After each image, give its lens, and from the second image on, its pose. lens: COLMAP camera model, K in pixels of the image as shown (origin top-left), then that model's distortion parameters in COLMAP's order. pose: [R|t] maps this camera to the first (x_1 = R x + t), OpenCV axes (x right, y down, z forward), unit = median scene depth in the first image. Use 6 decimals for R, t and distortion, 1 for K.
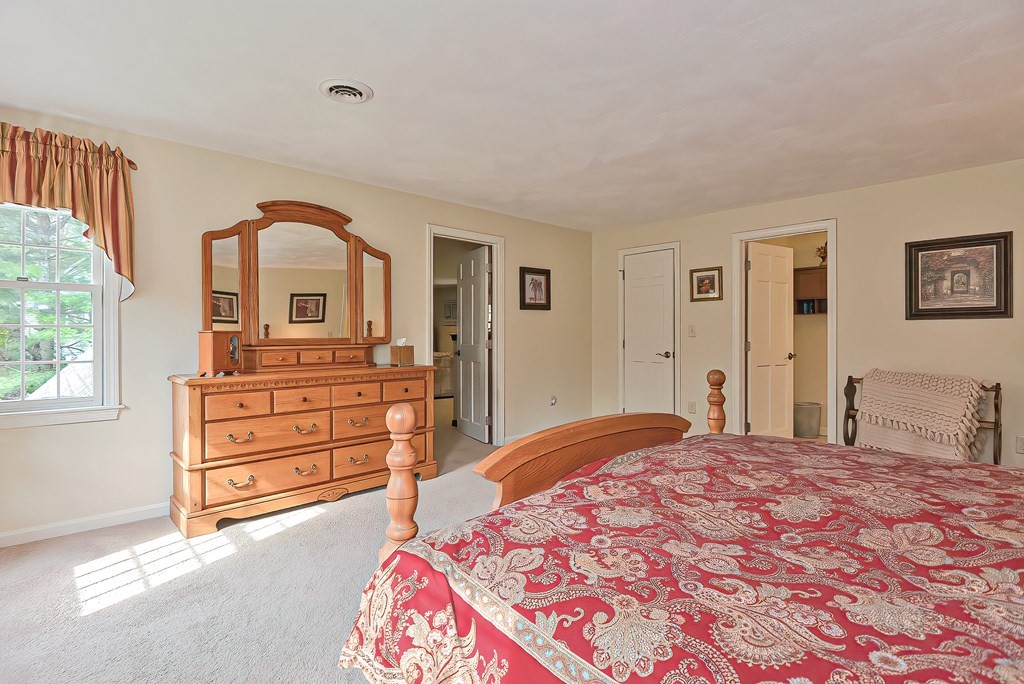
lens RADIAL K [[485.4, 0, 523.2], [0, 485.4, 334.8], [0, 0, 1]] dist [0.016310, -0.000360]
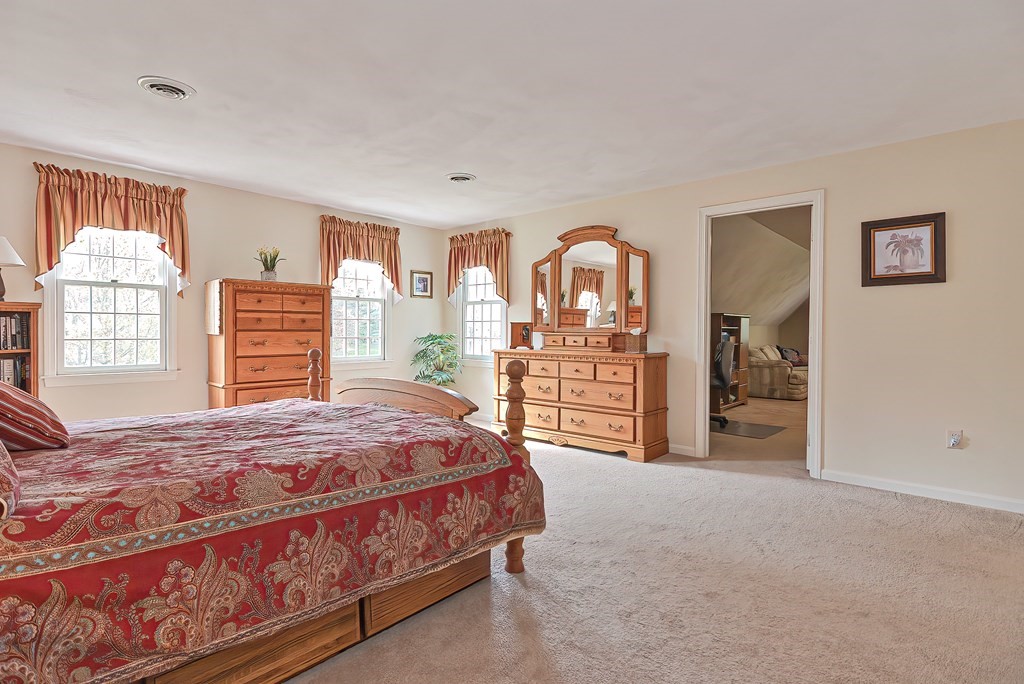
lens RADIAL K [[498.5, 0, 507.1], [0, 498.5, 334.7], [0, 0, 1]] dist [-0.012198, -0.001324]
pose [[0.102608, 0.009180, -0.994680, 0.847029], [-0.008177, 0.999931, 0.008385, 0.016391], [0.994688, 0.007273, 0.102676, 0.611582]]
